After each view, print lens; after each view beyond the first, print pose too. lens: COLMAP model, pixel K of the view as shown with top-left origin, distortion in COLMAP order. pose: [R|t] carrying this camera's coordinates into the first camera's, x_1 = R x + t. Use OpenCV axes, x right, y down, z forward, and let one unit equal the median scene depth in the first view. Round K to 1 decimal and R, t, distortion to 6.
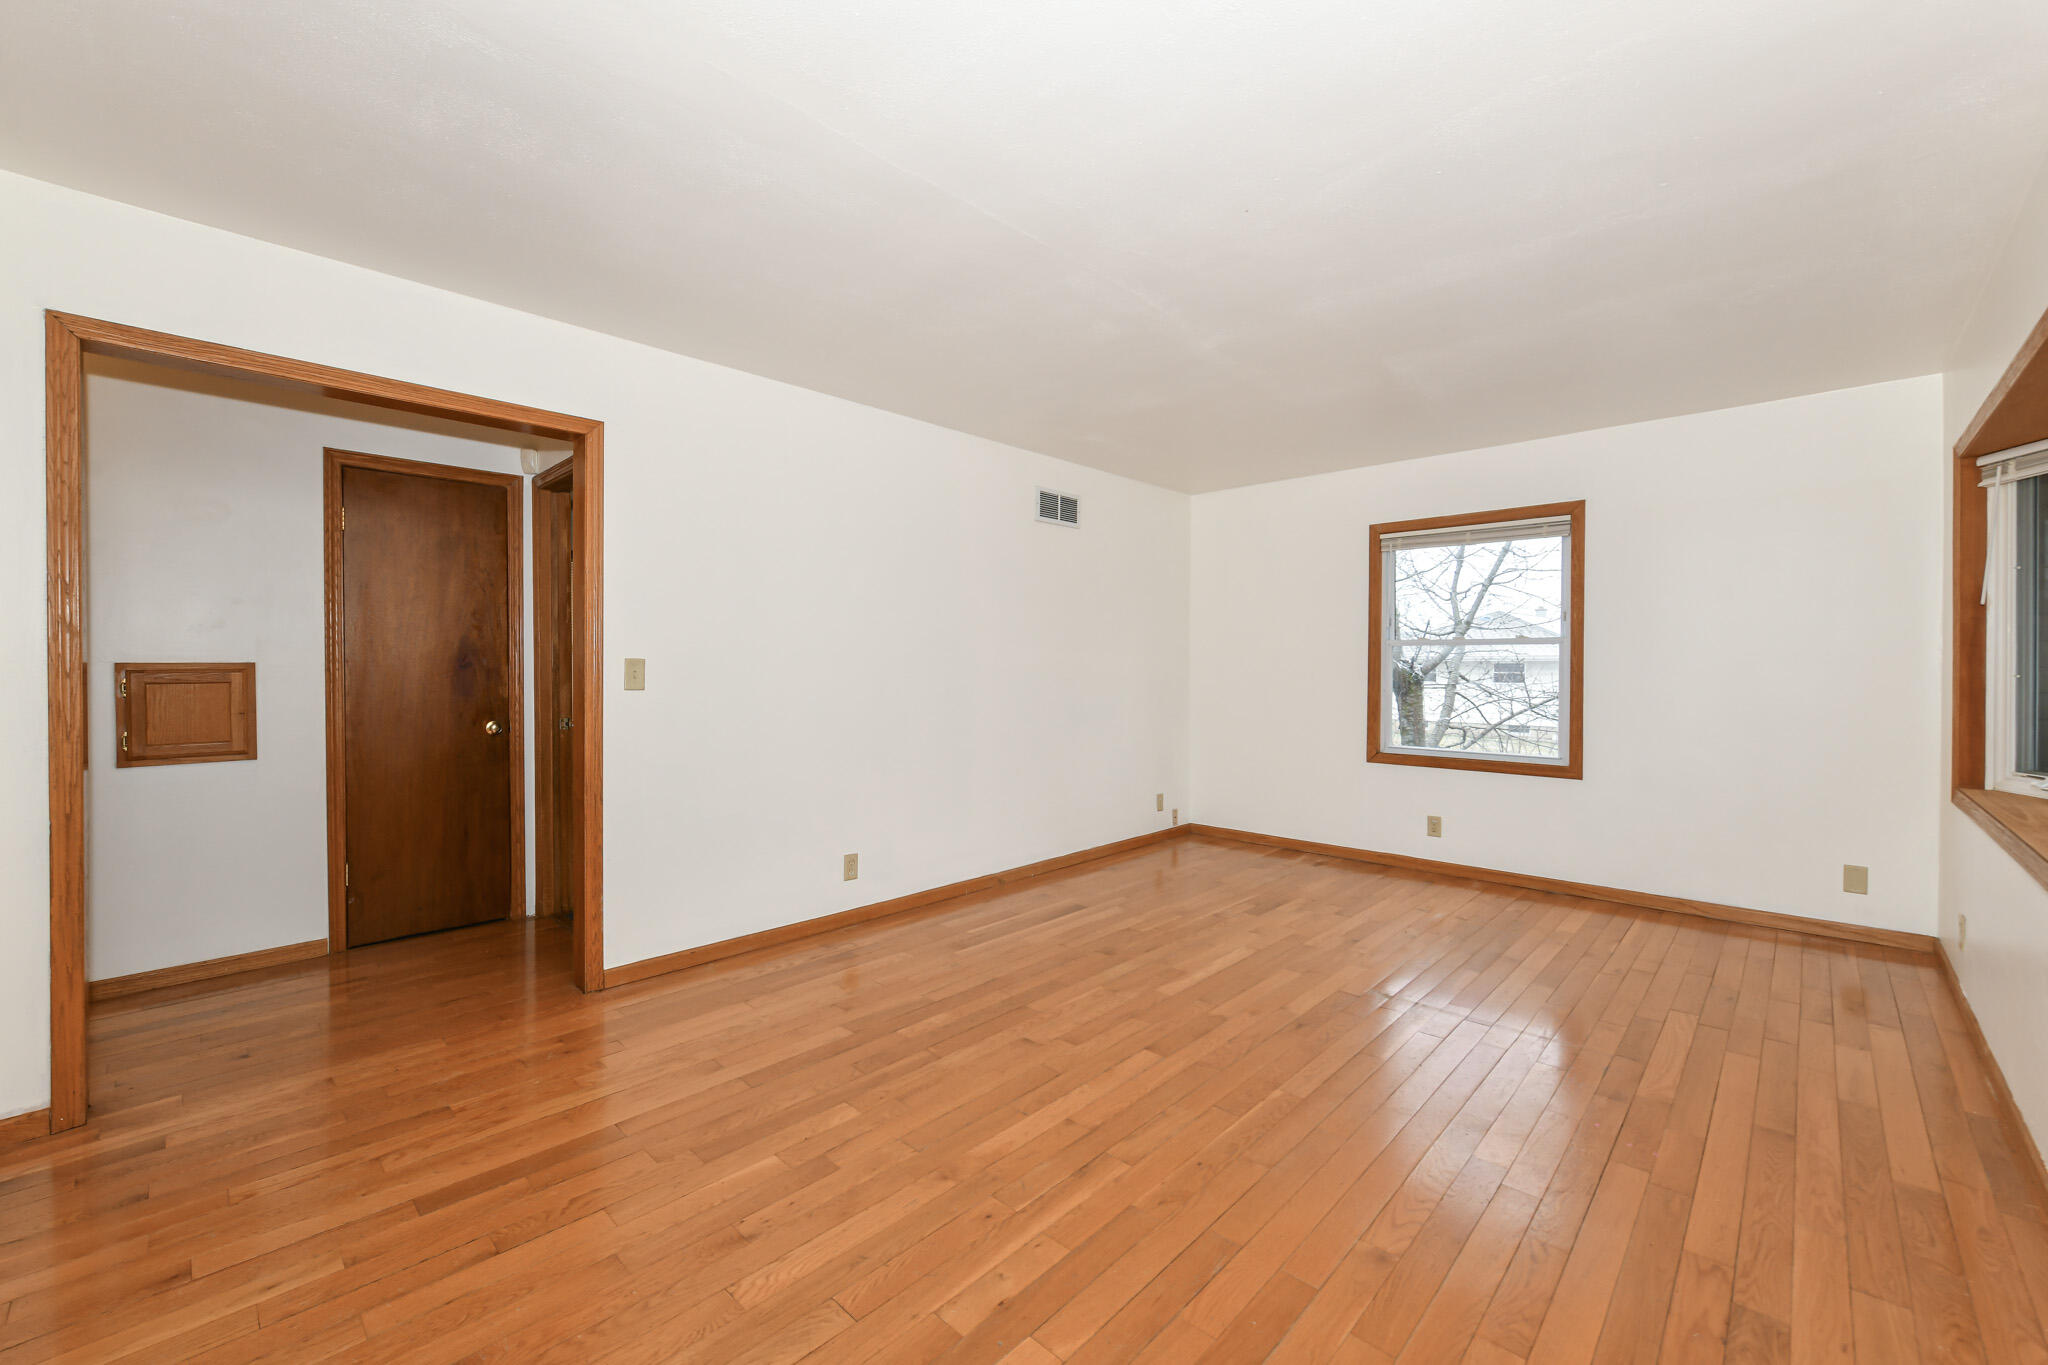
lens RADIAL K [[840.3, 0, 1008.0], [0, 840.3, 675.2], [0, 0, 1]] dist [-0.005000, -0.000229]
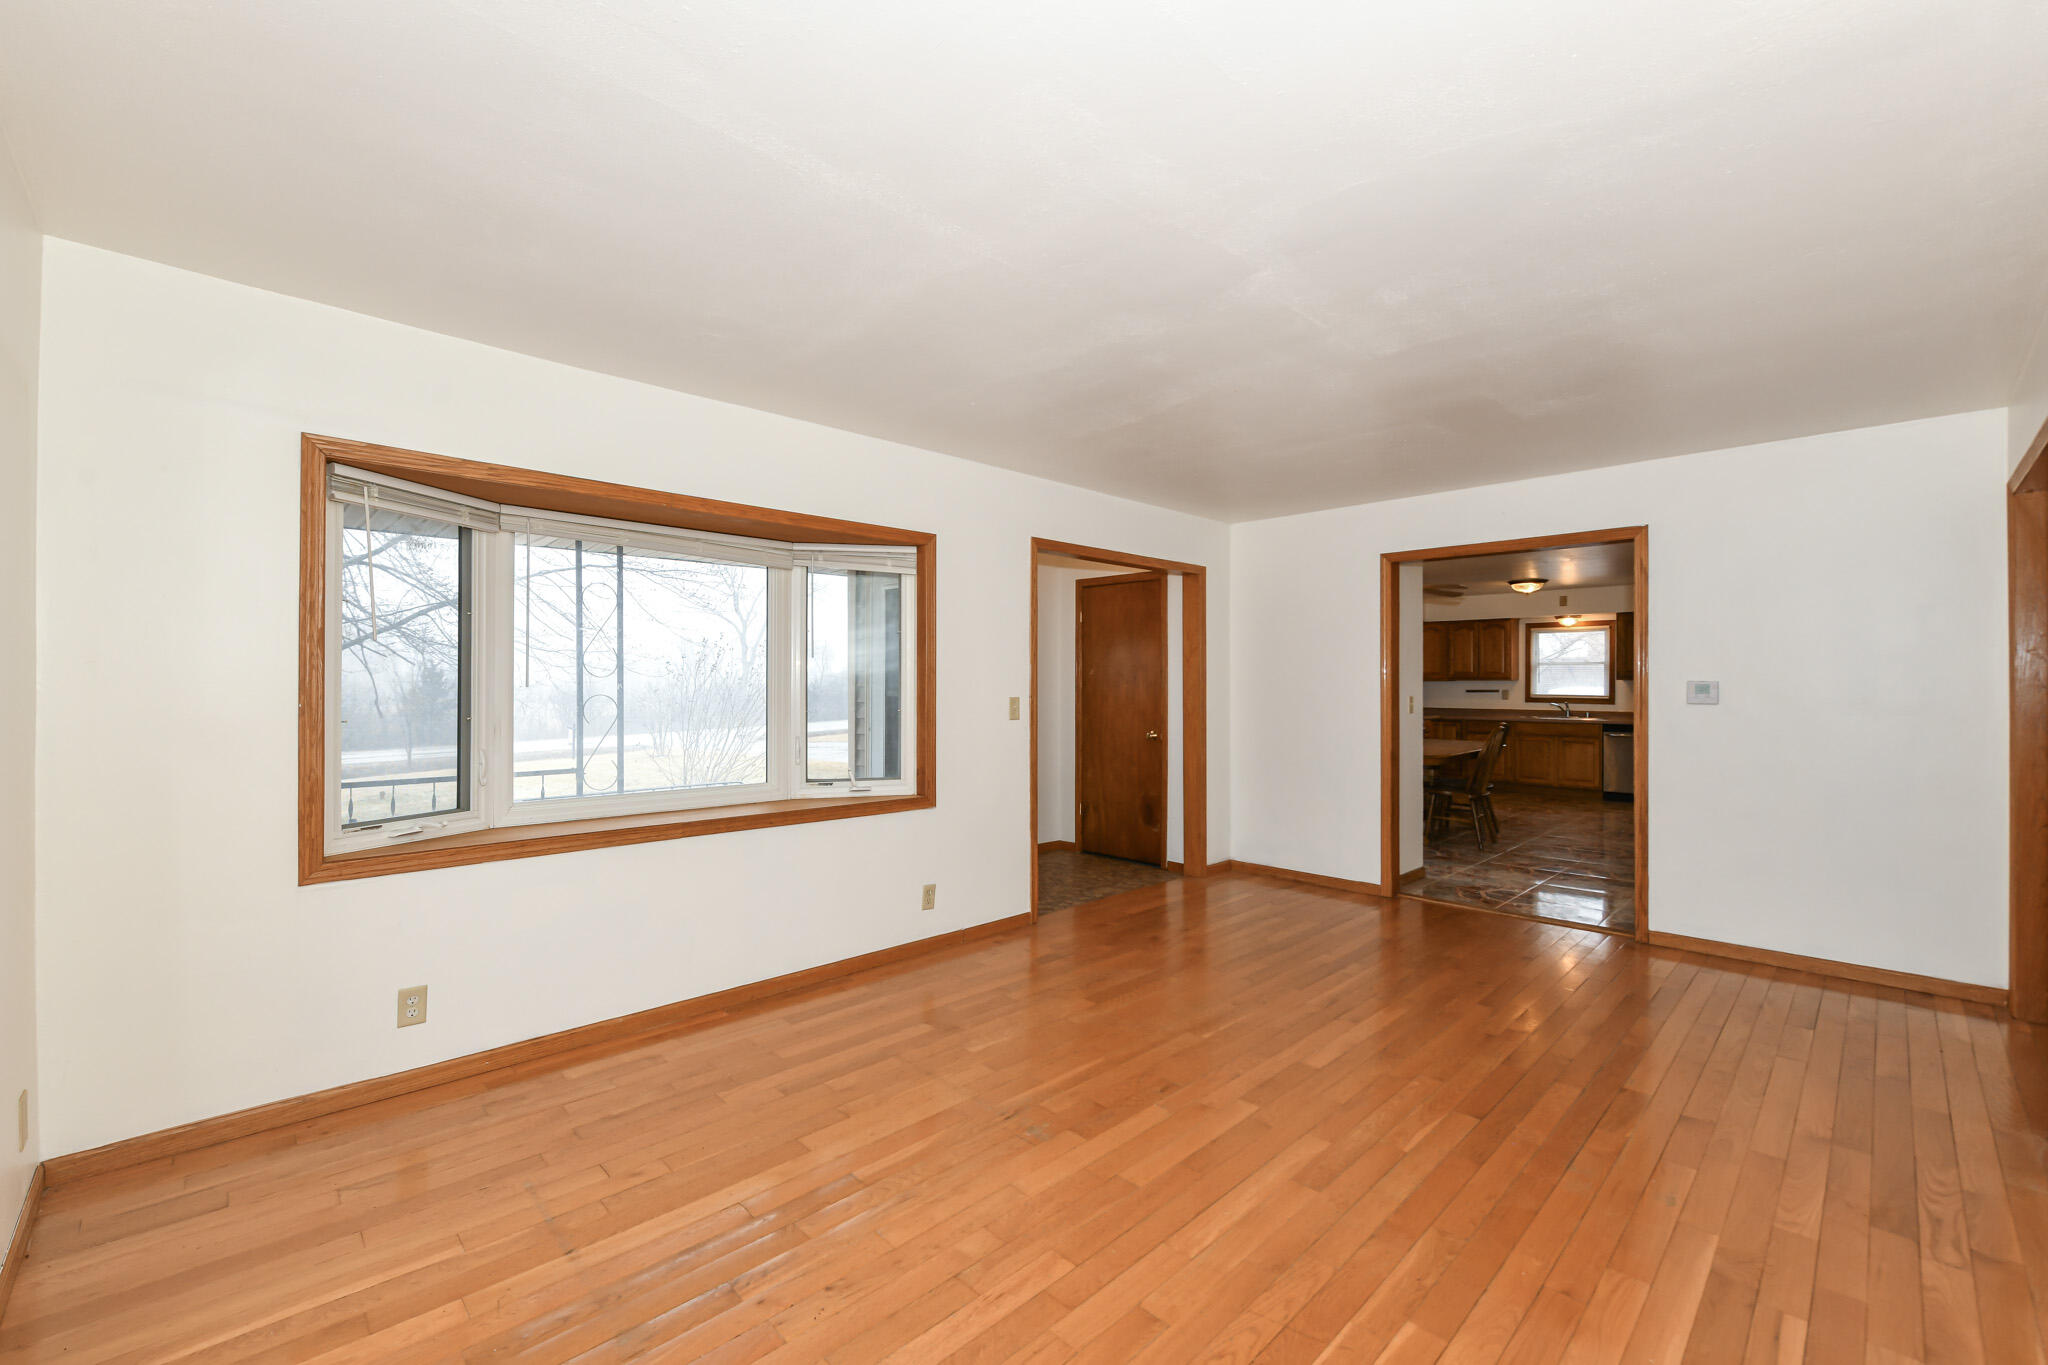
lens RADIAL K [[830.0, 0, 1024.0], [0, 830.0, 682.5], [0, 0, 1]] dist [-0.011597, 0.000057]
pose [[-0.999084, -0.002359, 0.042724, 0.355048], [-0.002154, 0.999986, 0.004839, -0.037736], [-0.042735, 0.004742, -0.999075, 1.479874]]
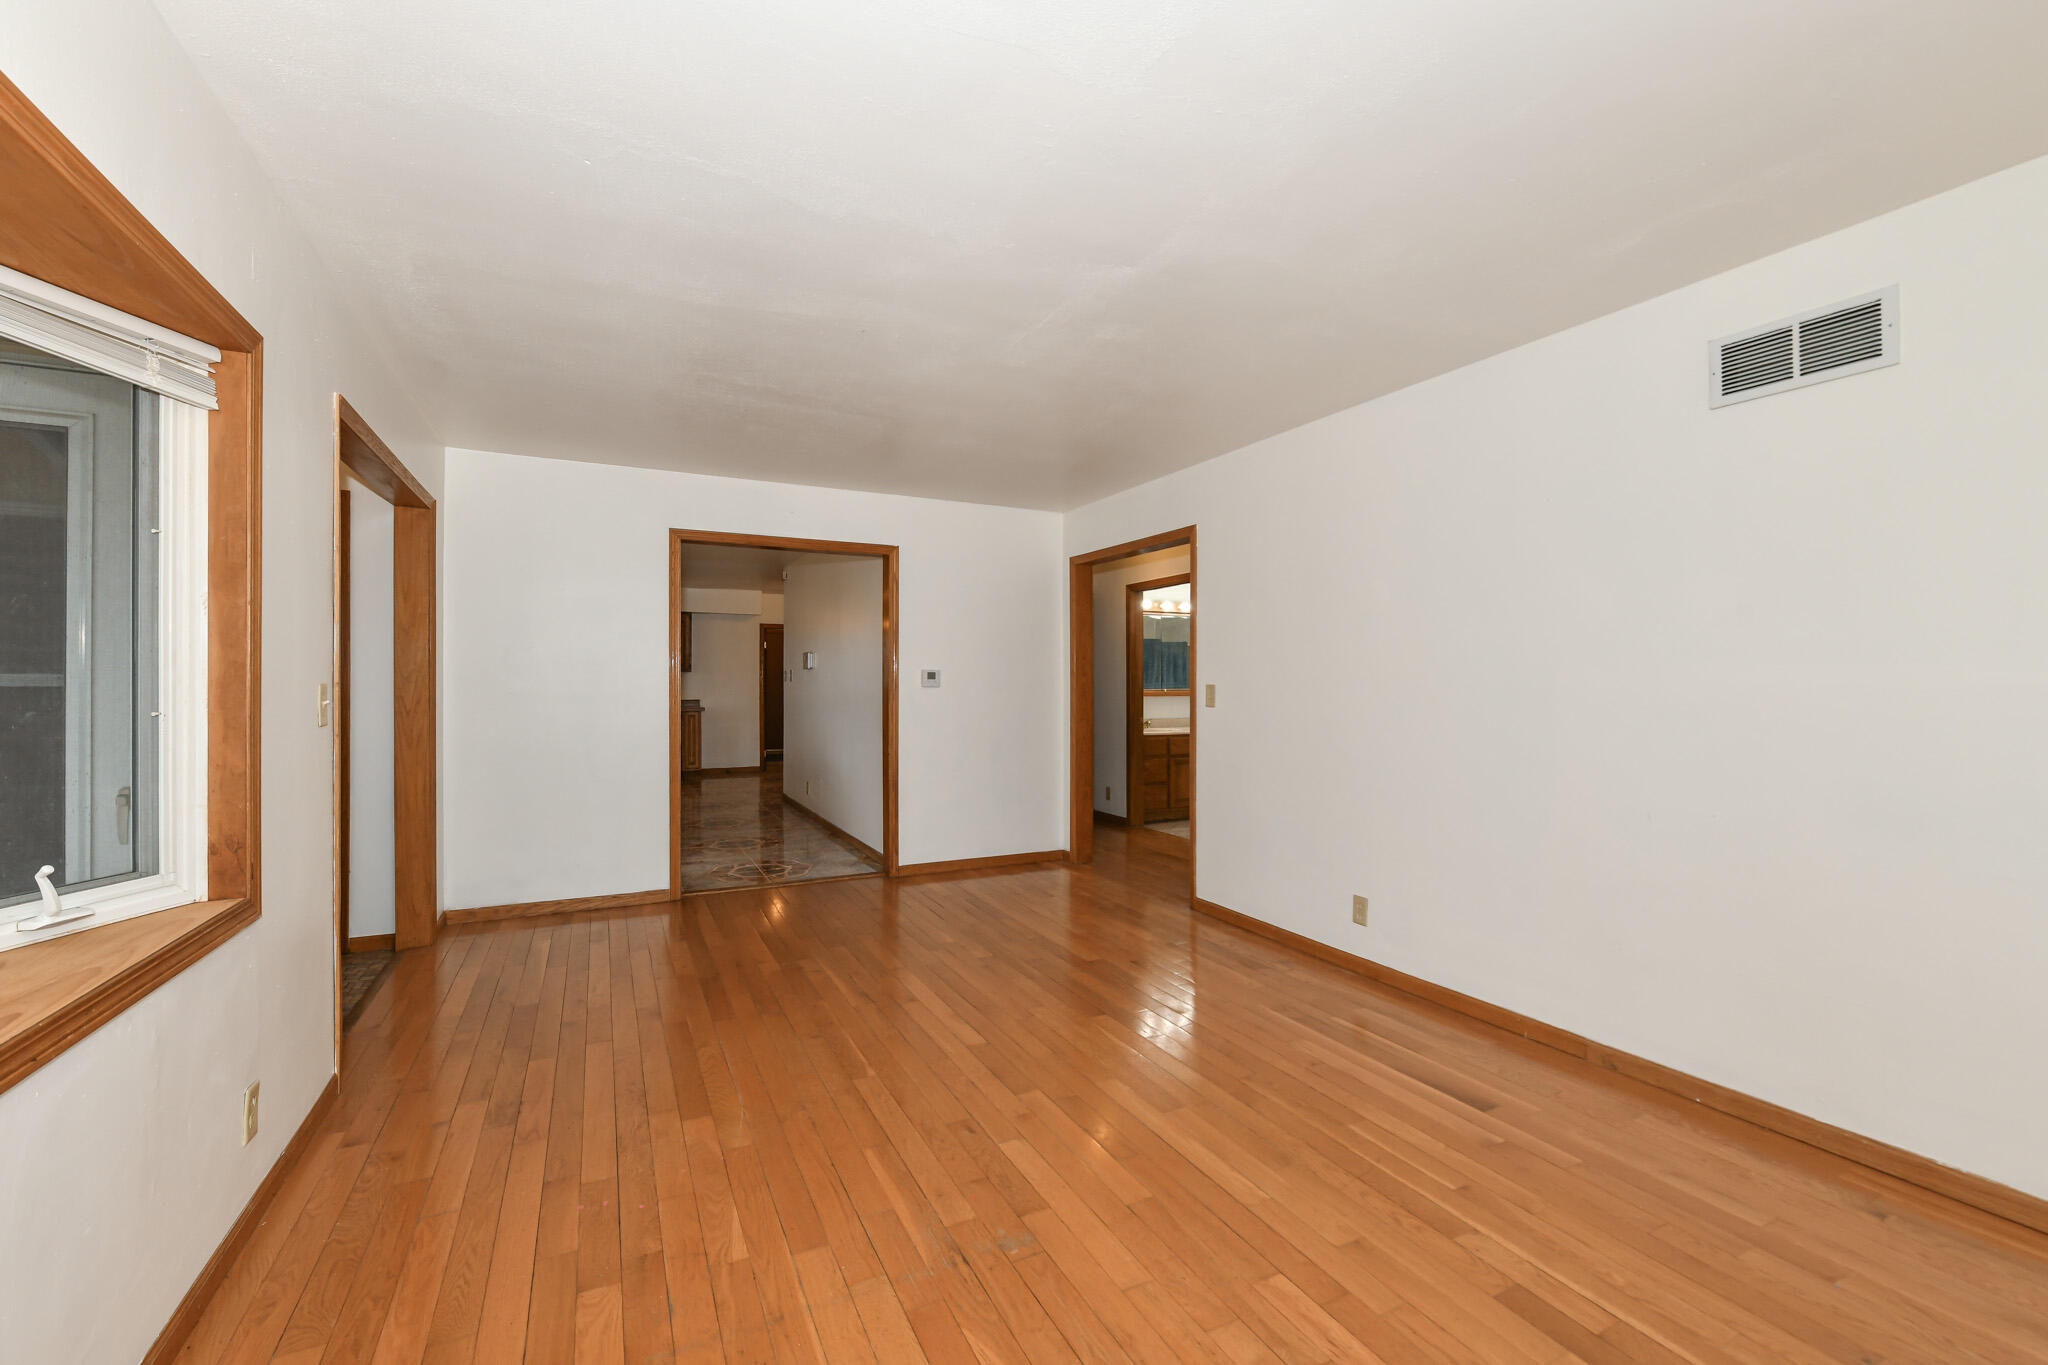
lens RADIAL K [[840.3, 0, 1008.0], [0, 840.3, 675.2], [0, 0, 1]] dist [-0.005000, -0.000229]
pose [[-0.347527, -0.011267, -0.937602, 0.846009], [-0.012217, 0.999897, -0.007488, -0.017408], [0.937590, 0.008853, -0.347629, 1.001467]]
